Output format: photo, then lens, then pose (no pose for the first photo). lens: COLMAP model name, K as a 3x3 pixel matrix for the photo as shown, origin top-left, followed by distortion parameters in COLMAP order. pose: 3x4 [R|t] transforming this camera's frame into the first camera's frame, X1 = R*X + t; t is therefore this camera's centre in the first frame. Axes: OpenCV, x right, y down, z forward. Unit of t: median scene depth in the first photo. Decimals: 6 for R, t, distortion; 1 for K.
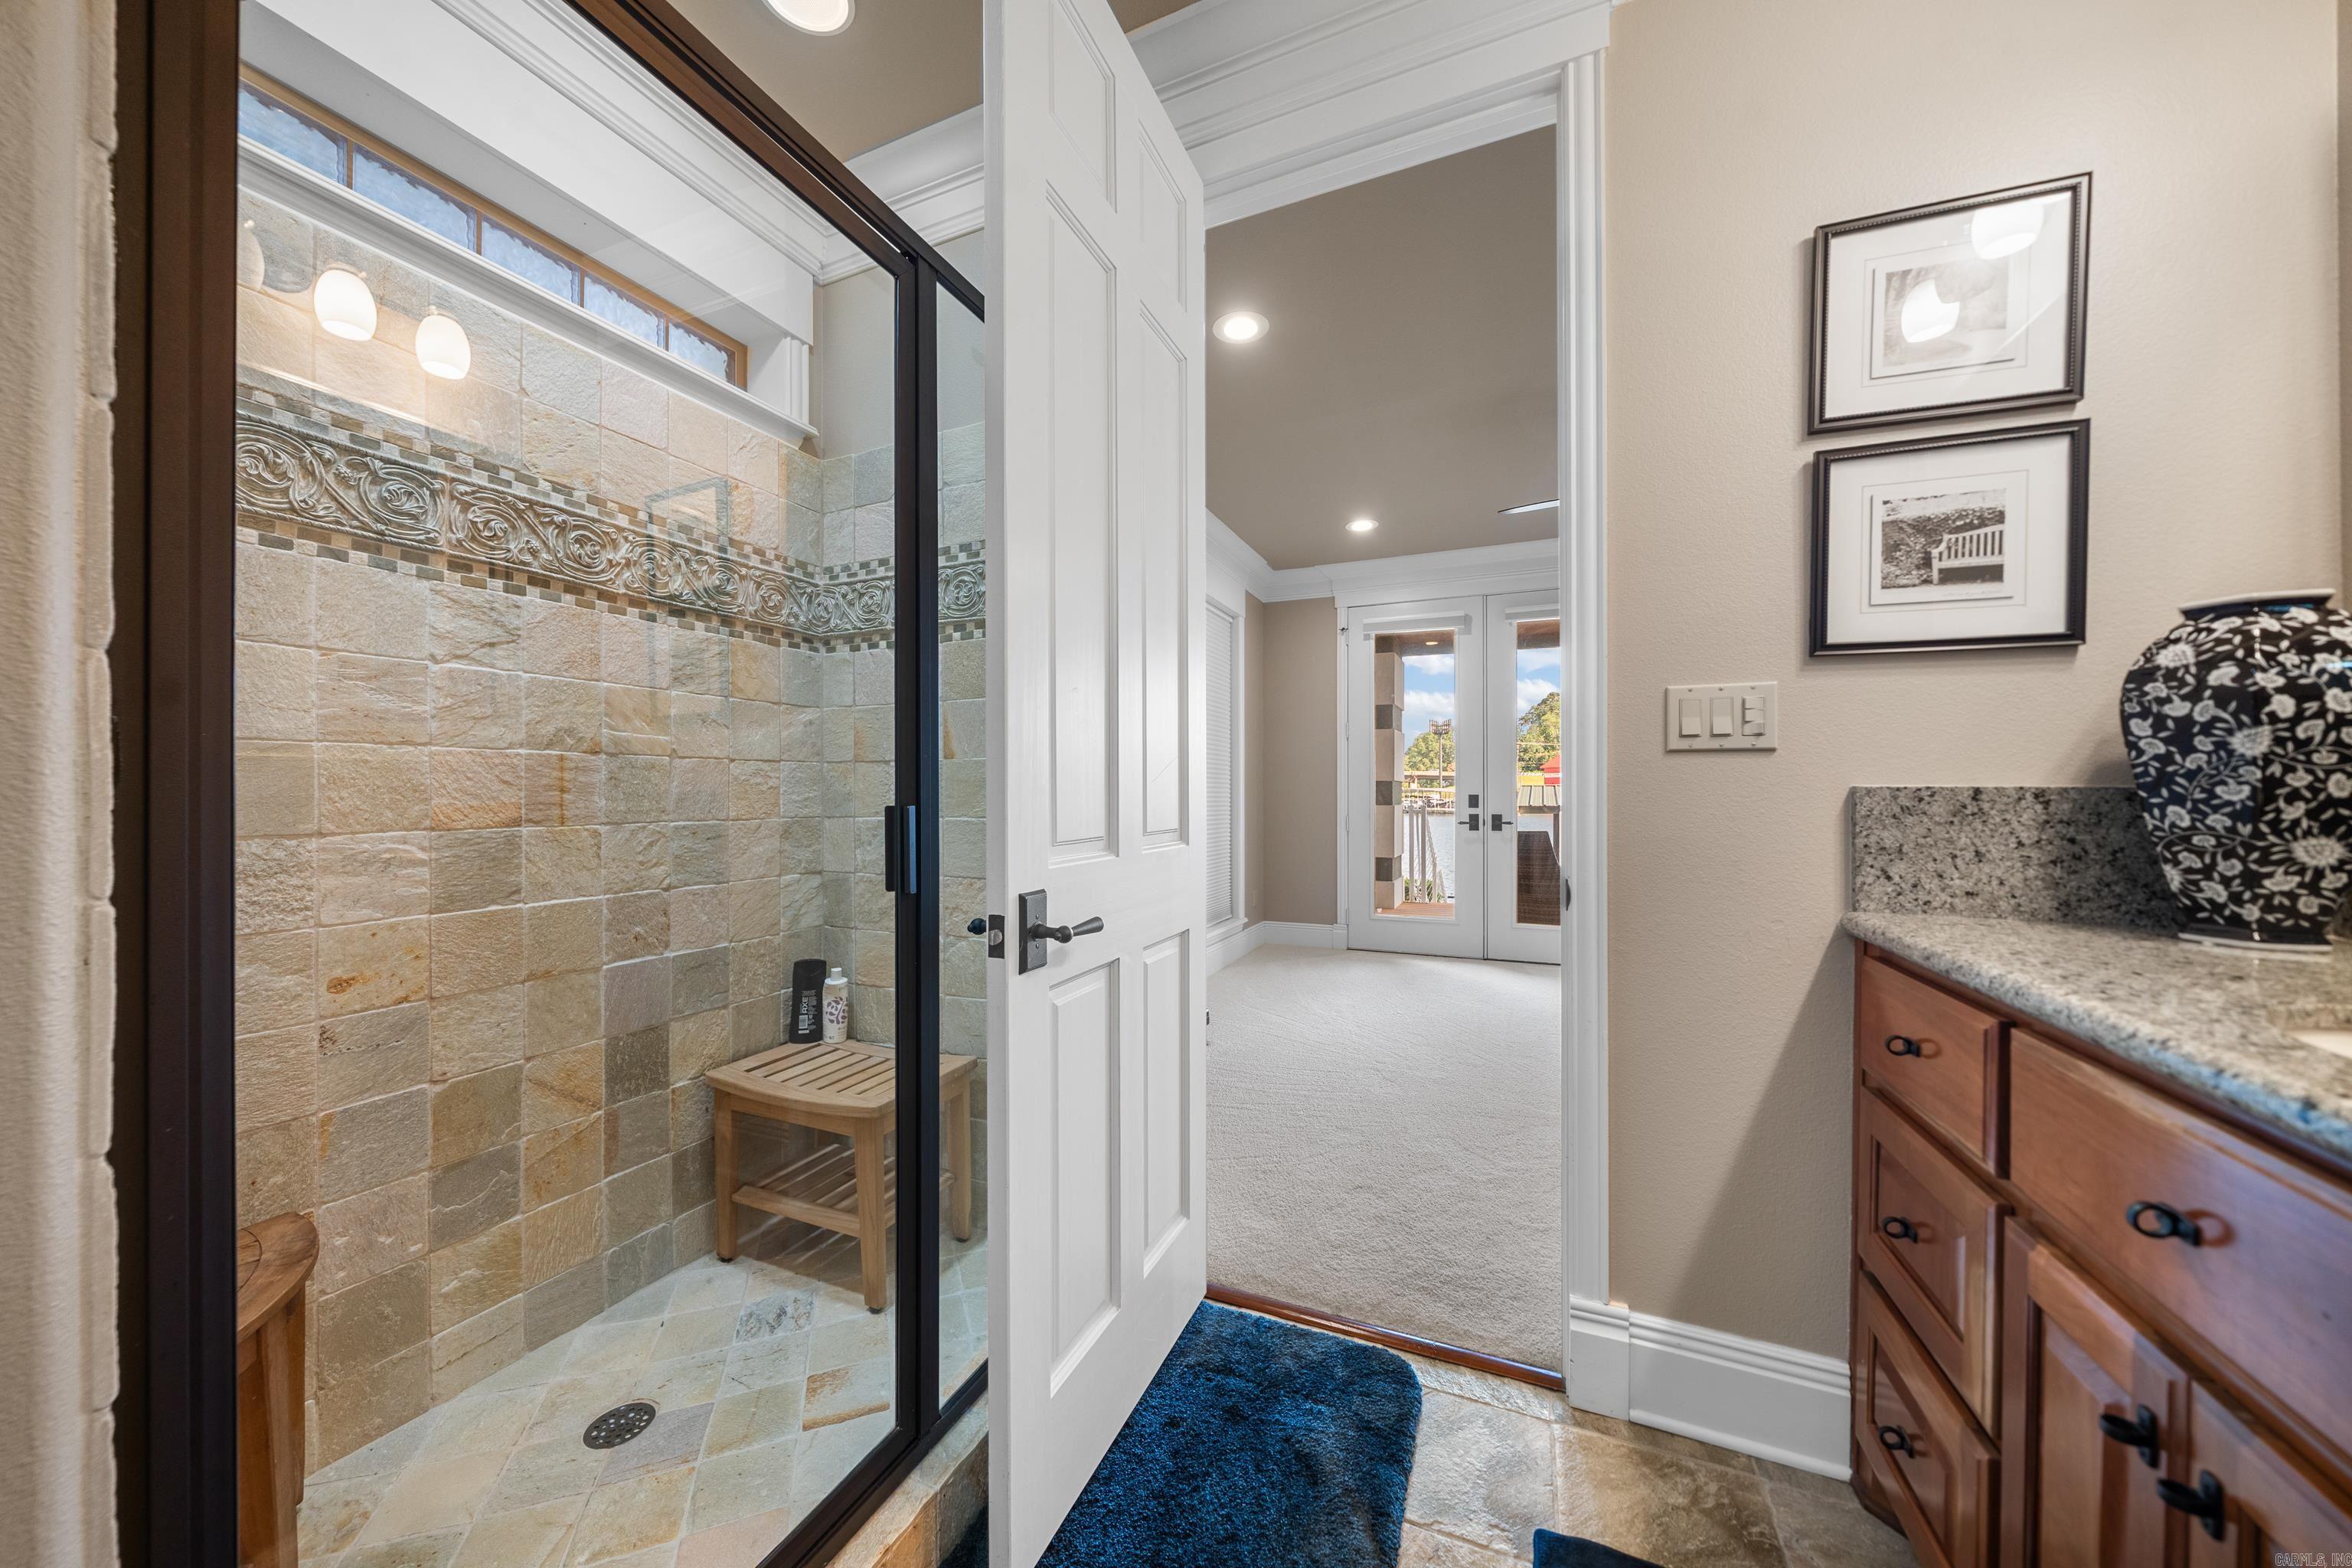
lens RADIAL K [[815.7, 0, 1172.5], [0, 815.7, 793.1], [0, 0, 1]] dist [-0.001678, -0.000043]
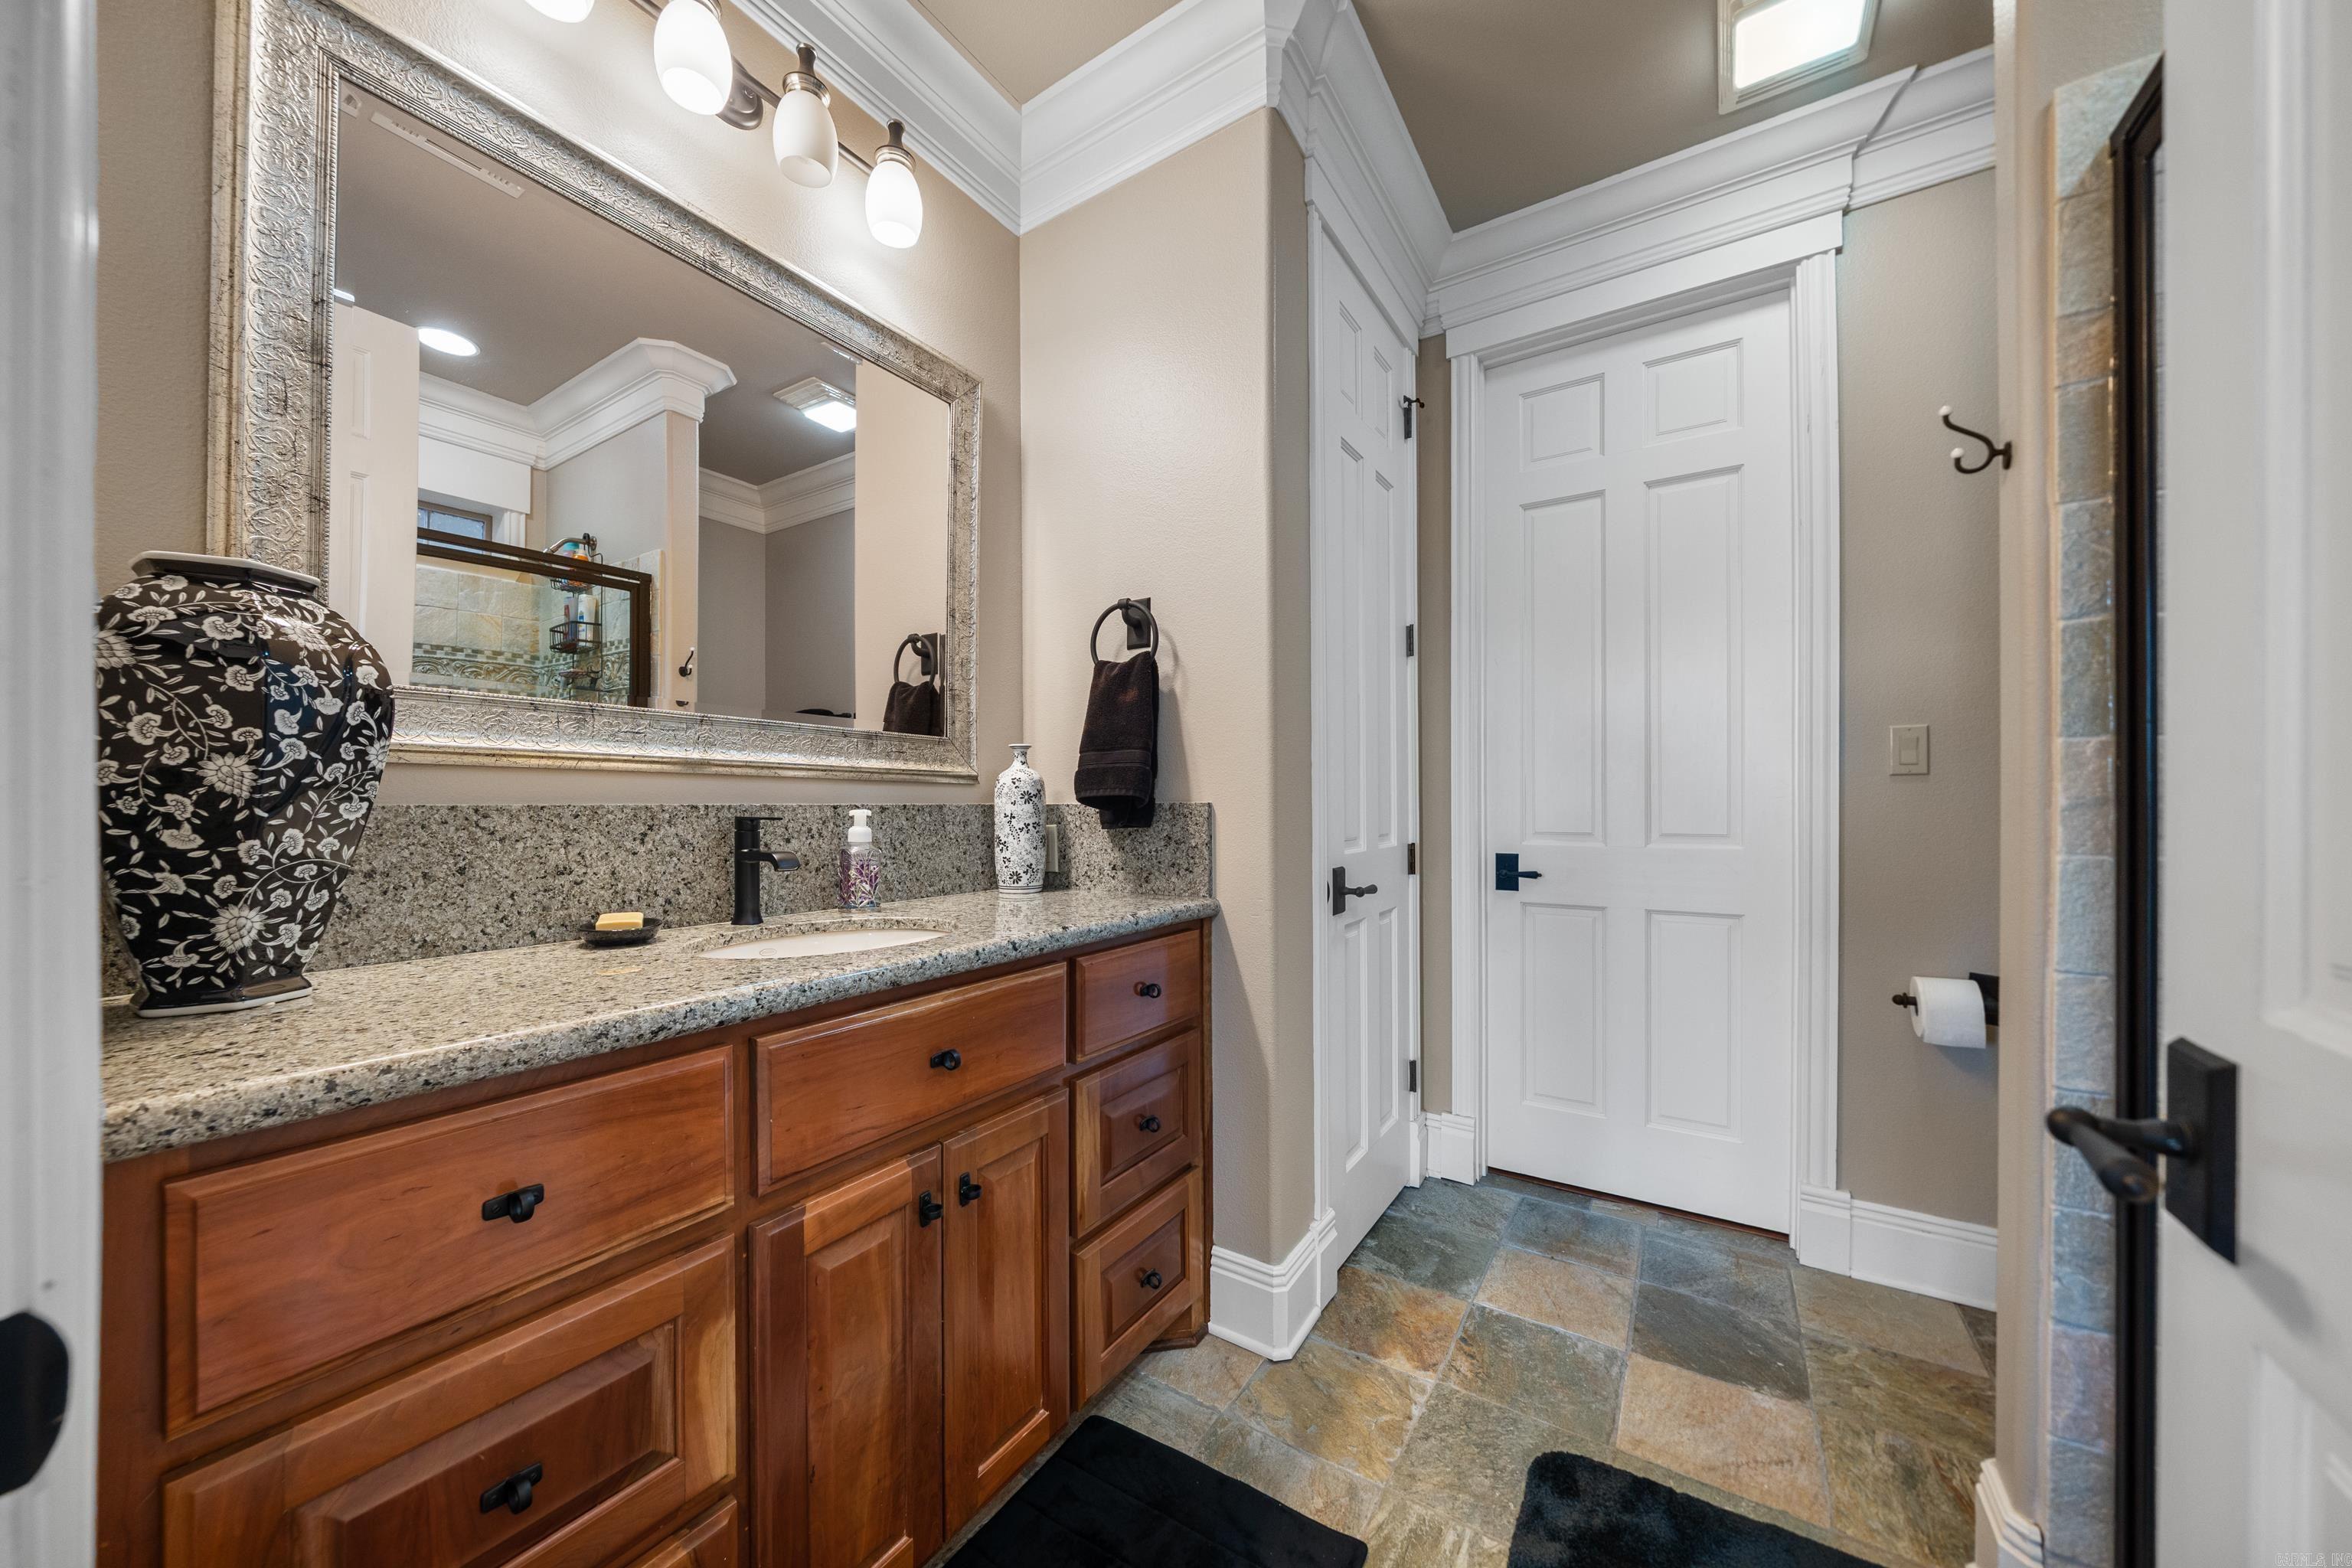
lens RADIAL K [[815.7, 0, 1175.2], [0, 815.7, 800.3], [0, 0, 1]] dist [-0.001678, -0.000043]
pose [[-0.985654, -0.000176, 0.168781, 0.286656], [-0.000367, 0.999999, -0.001101, -0.010374], [-0.168780, -0.001147, -0.985653, 1.636036]]
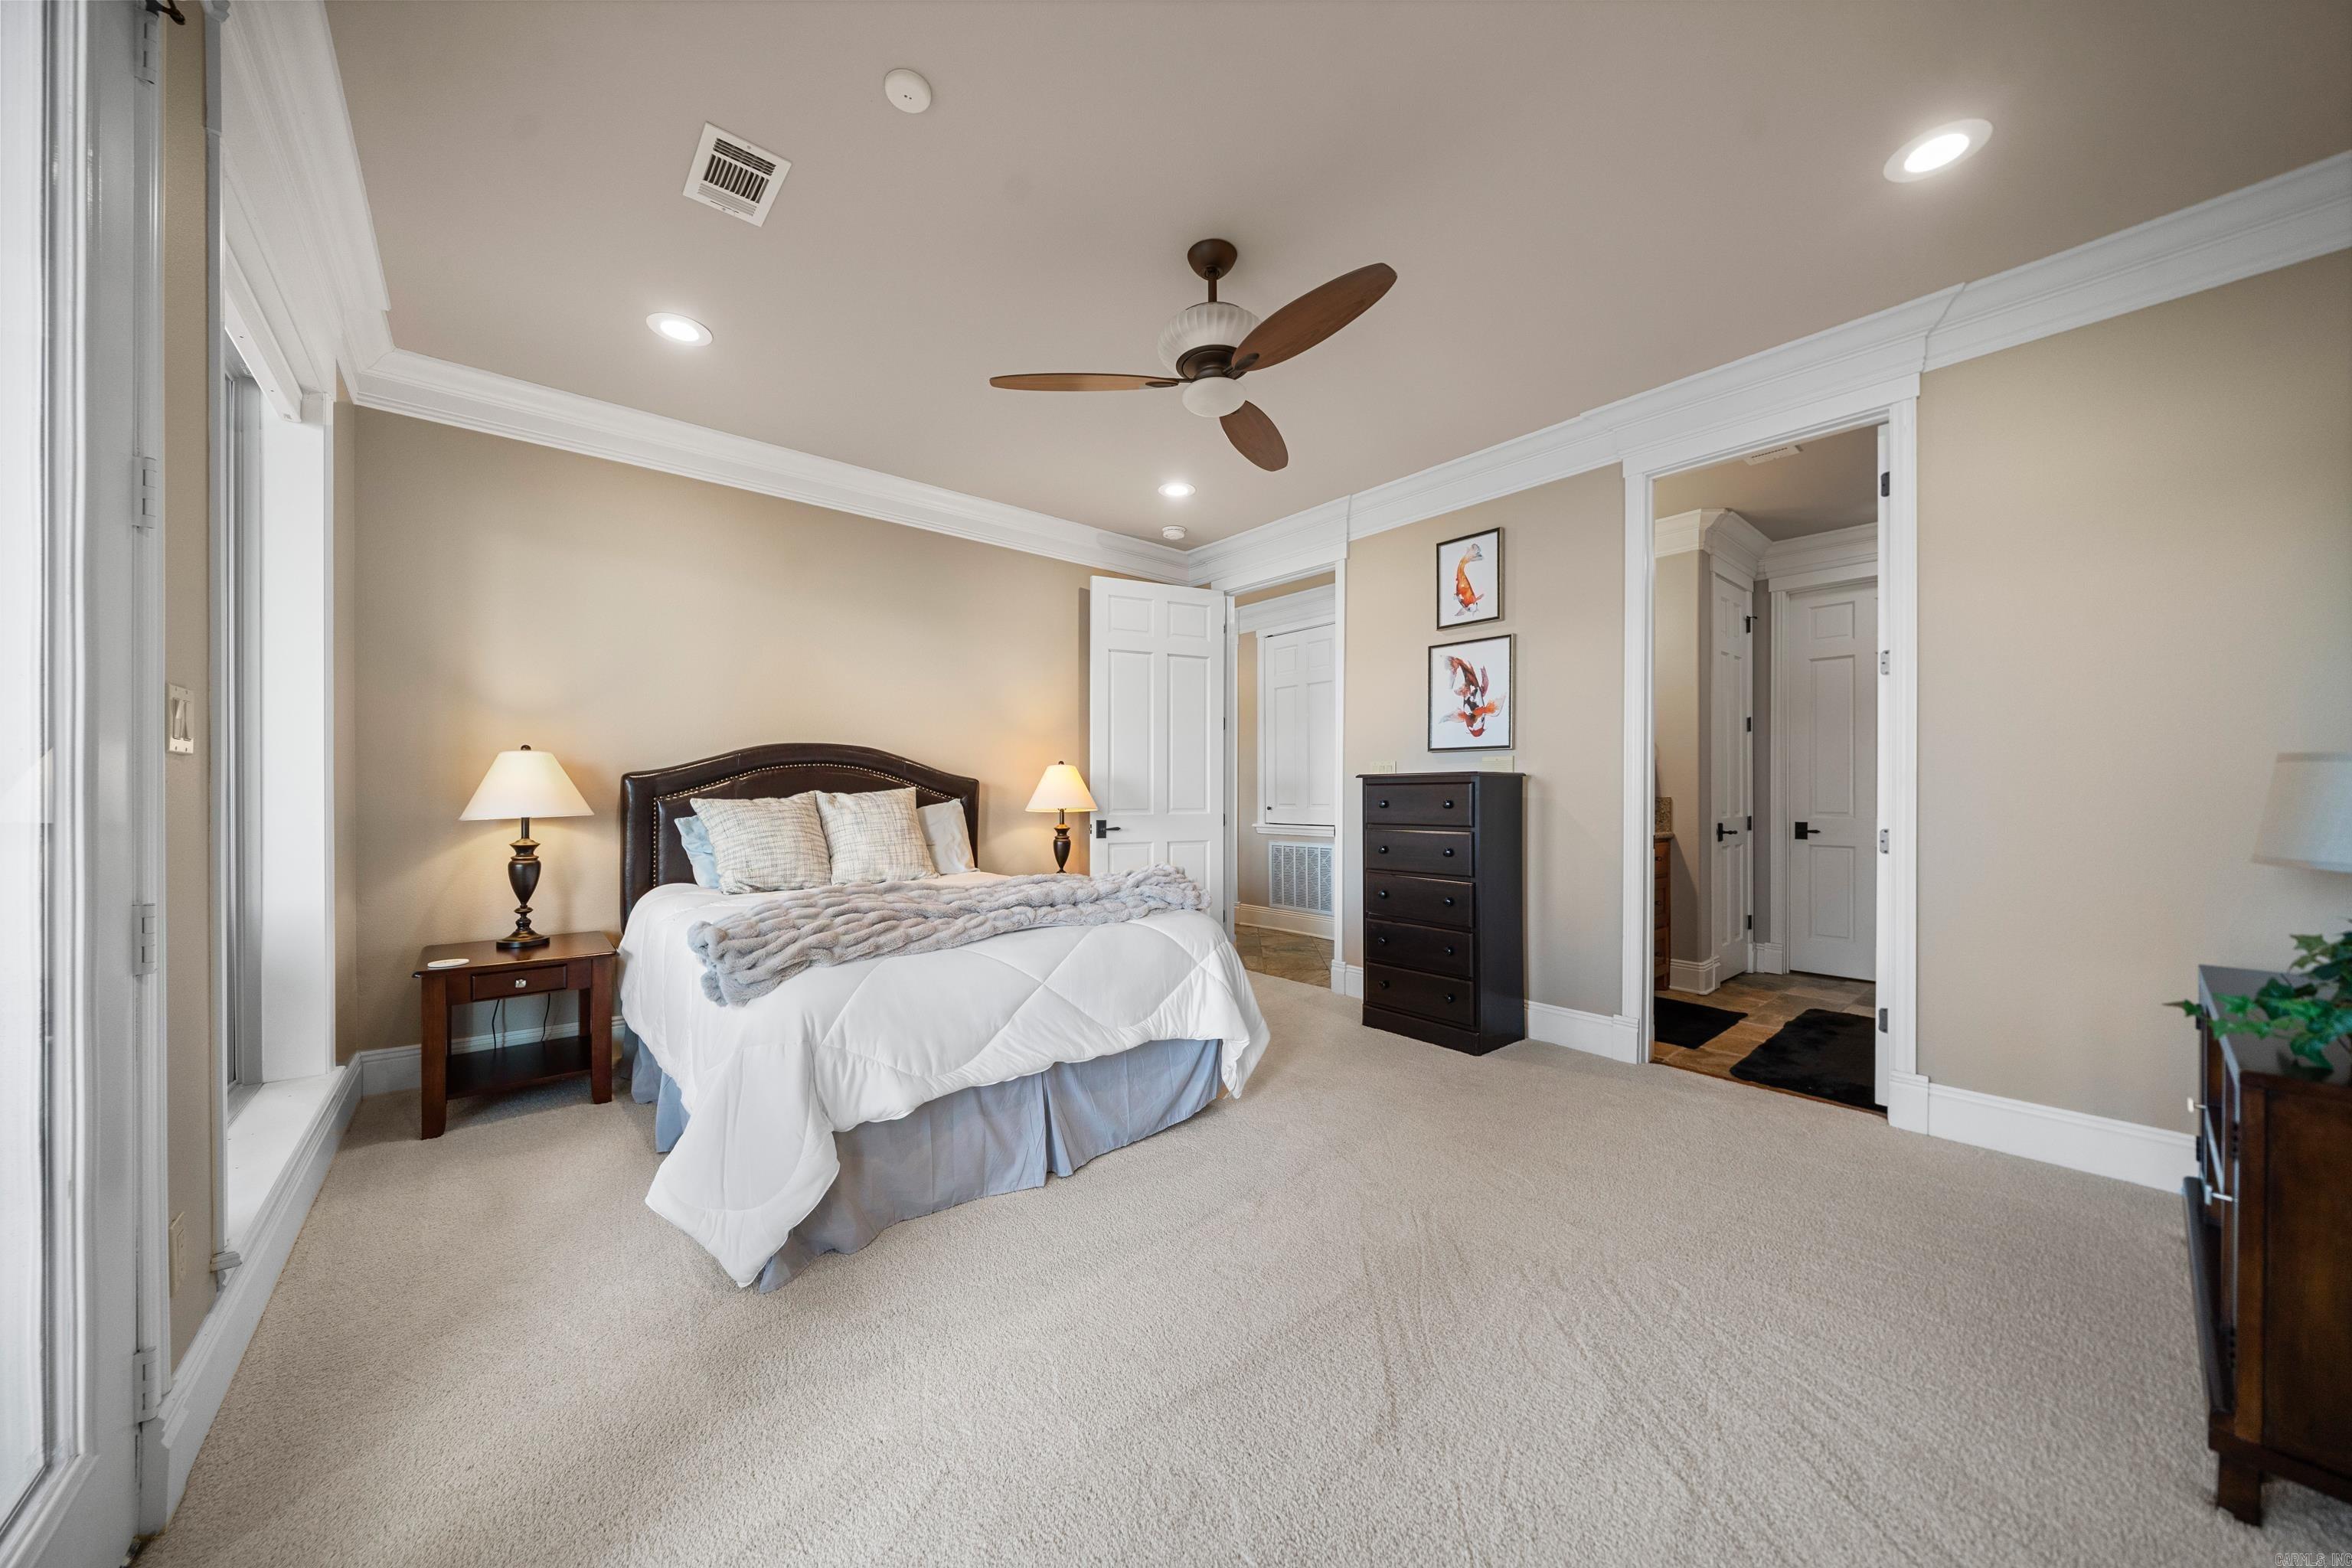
lens RADIAL K [[815.7, 0, 1185.8], [0, 815.7, 791.1], [0, 0, 1]] dist [-0.001678, -0.000043]
pose [[-0.899253, -0.001190, 0.437427, 0.655999], [0.000779, 0.999990, 0.004323, -0.042368], [-0.437428, 0.004228, -0.899244, 3.689440]]
